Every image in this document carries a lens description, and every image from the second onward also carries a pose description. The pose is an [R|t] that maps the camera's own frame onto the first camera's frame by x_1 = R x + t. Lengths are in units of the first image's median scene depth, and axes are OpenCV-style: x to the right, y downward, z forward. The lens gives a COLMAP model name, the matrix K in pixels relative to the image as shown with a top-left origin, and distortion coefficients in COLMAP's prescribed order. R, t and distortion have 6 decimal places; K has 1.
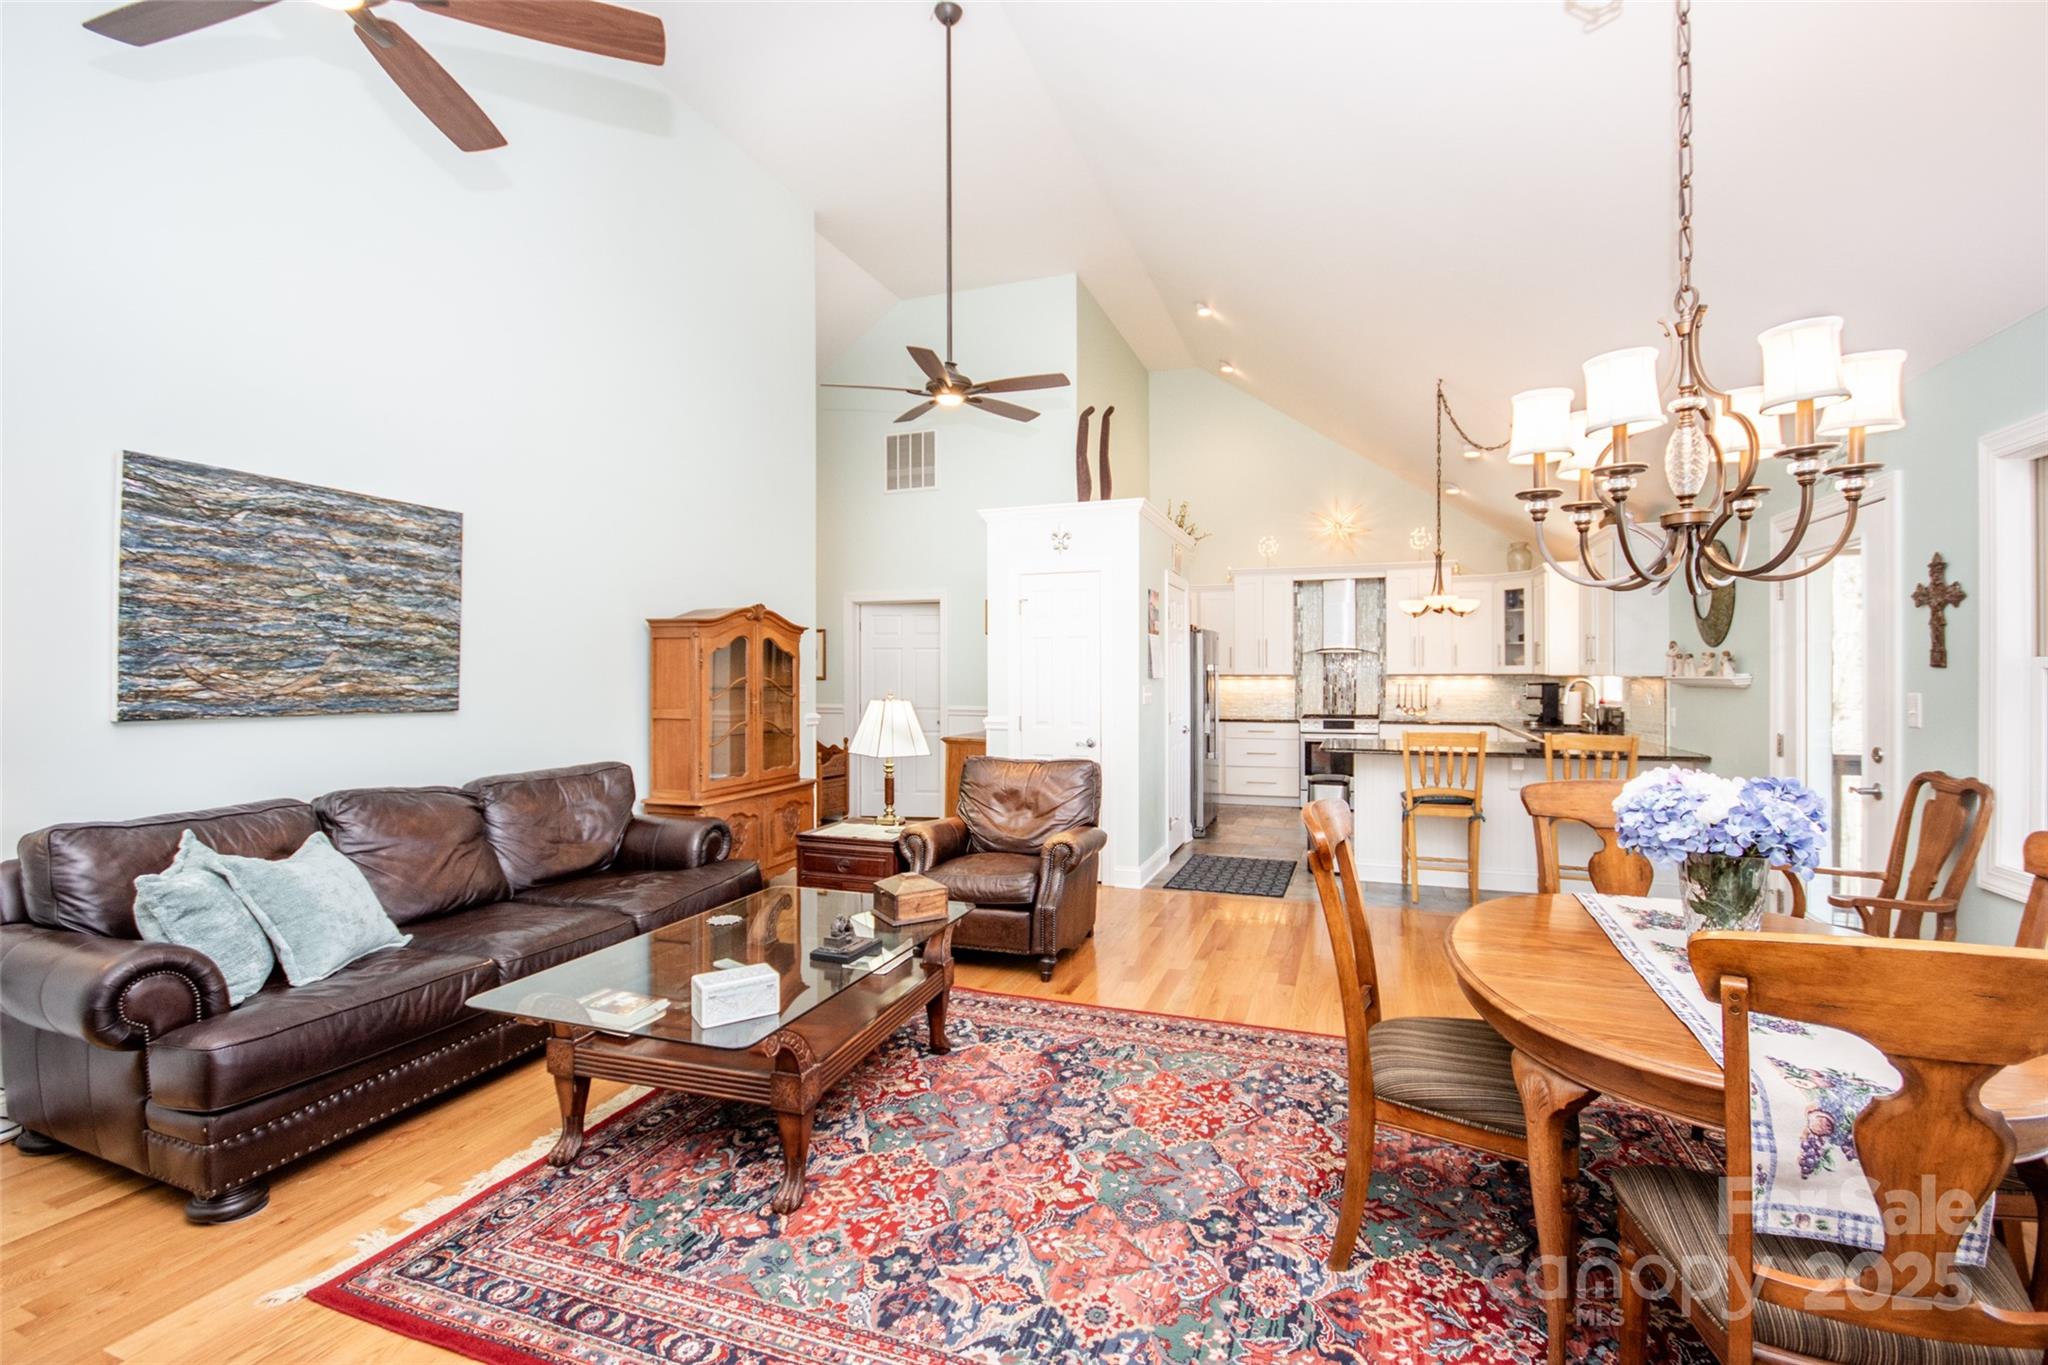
lens RADIAL K [[924.4, 0, 1033.8], [0, 924.4, 679.8], [0, 0, 1]] dist [-0.002147, -0.001689]
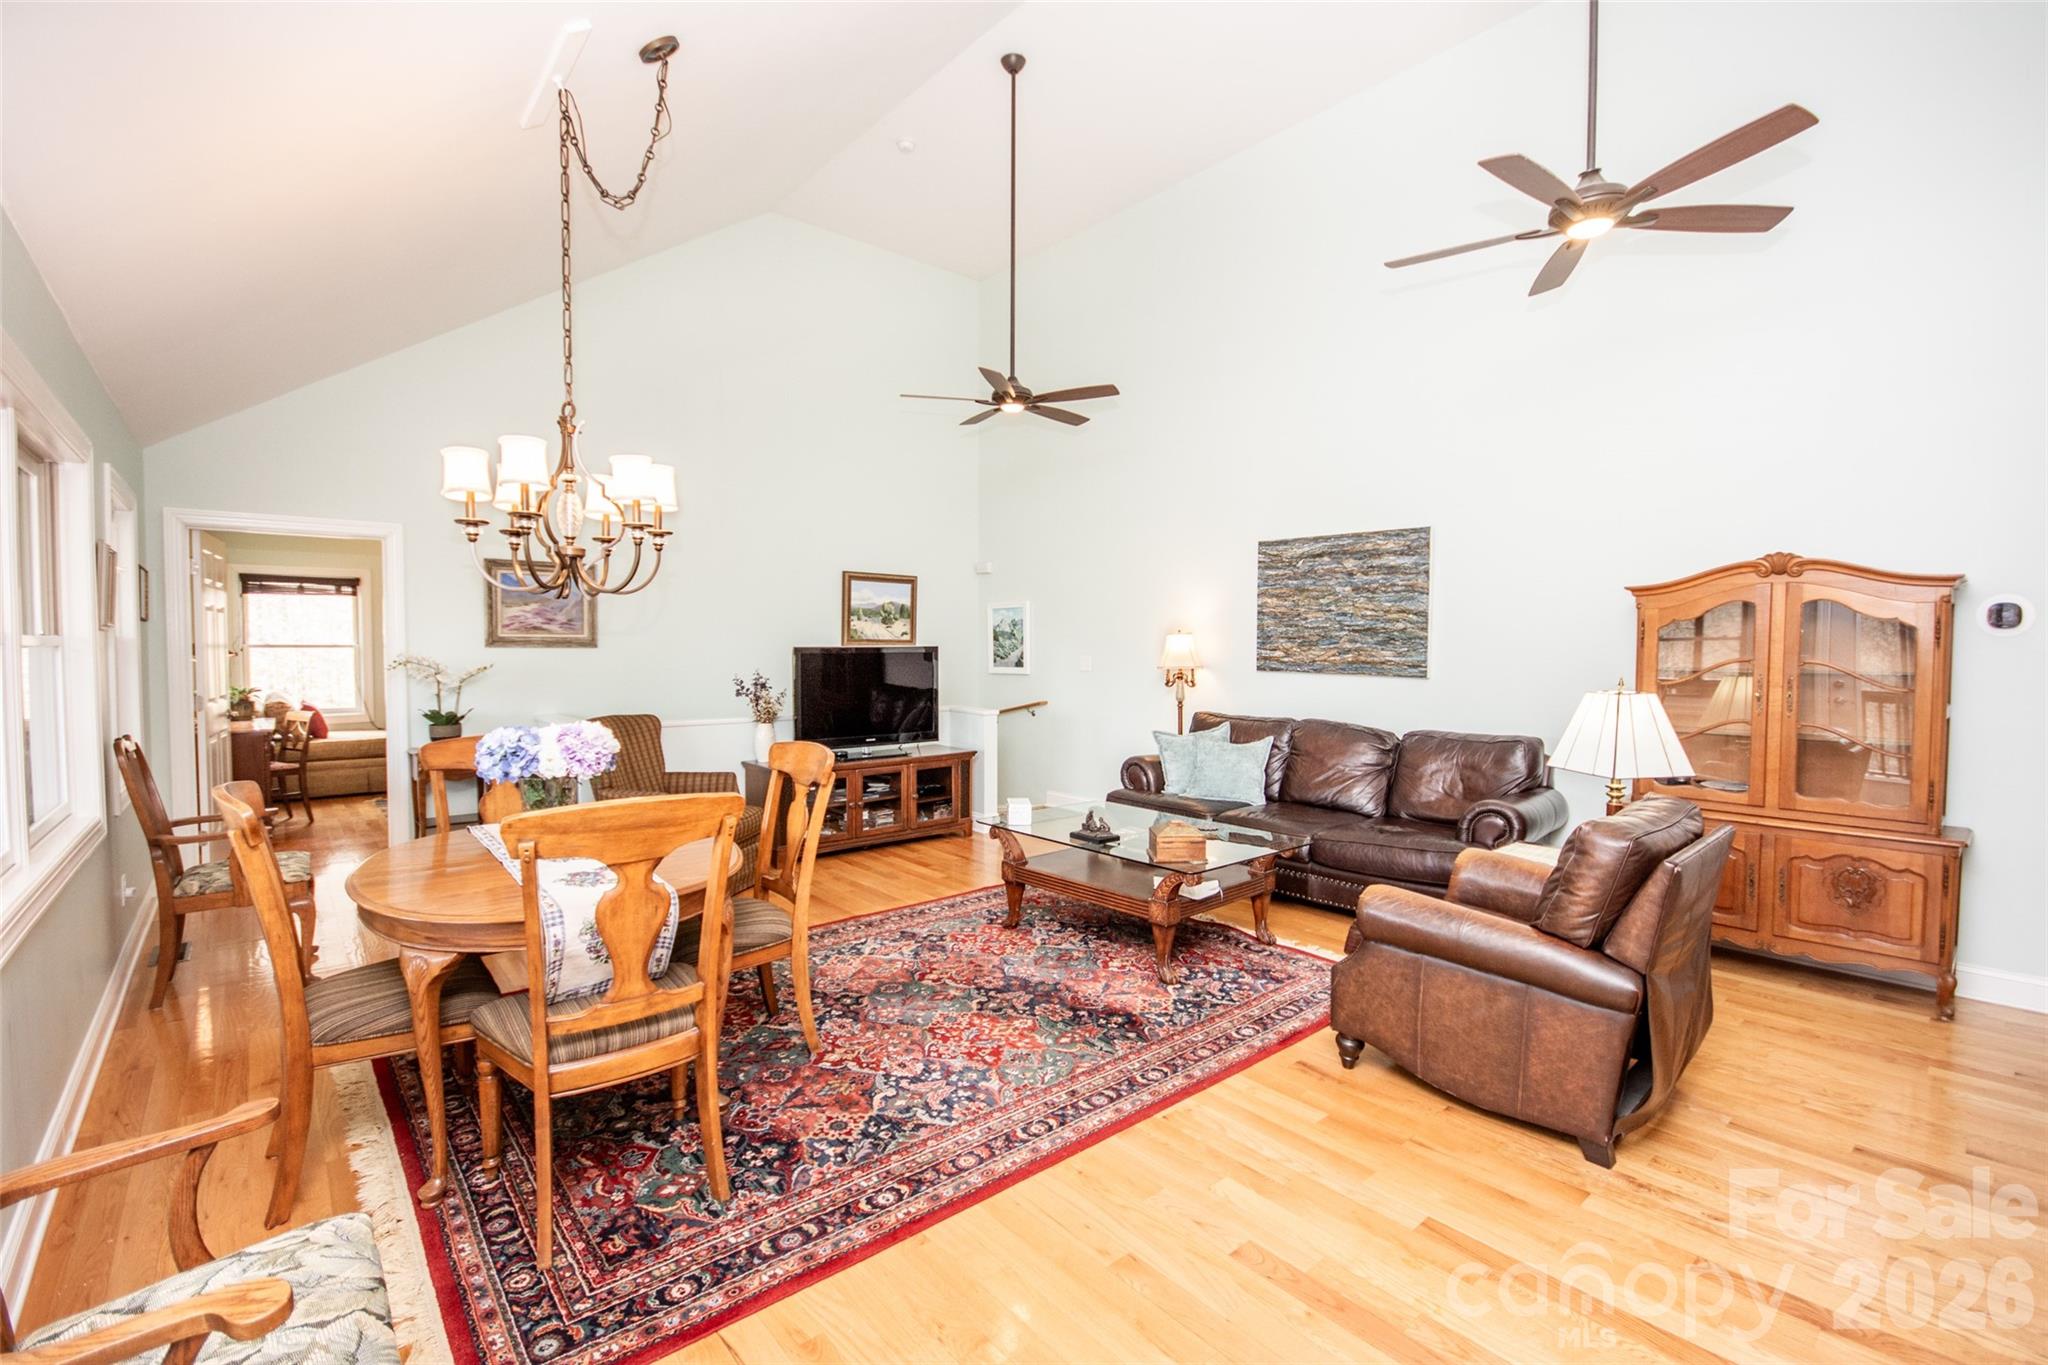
lens RADIAL K [[924.4, 0, 1029.5], [0, 924.4, 675.7], [0, 0, 1]] dist [-0.002147, -0.001689]
pose [[-0.511048, 0.029673, -0.859040, 1.001996], [-0.009893, 0.999135, 0.040398, -0.021676], [0.859495, 0.029144, -0.510313, 1.489393]]
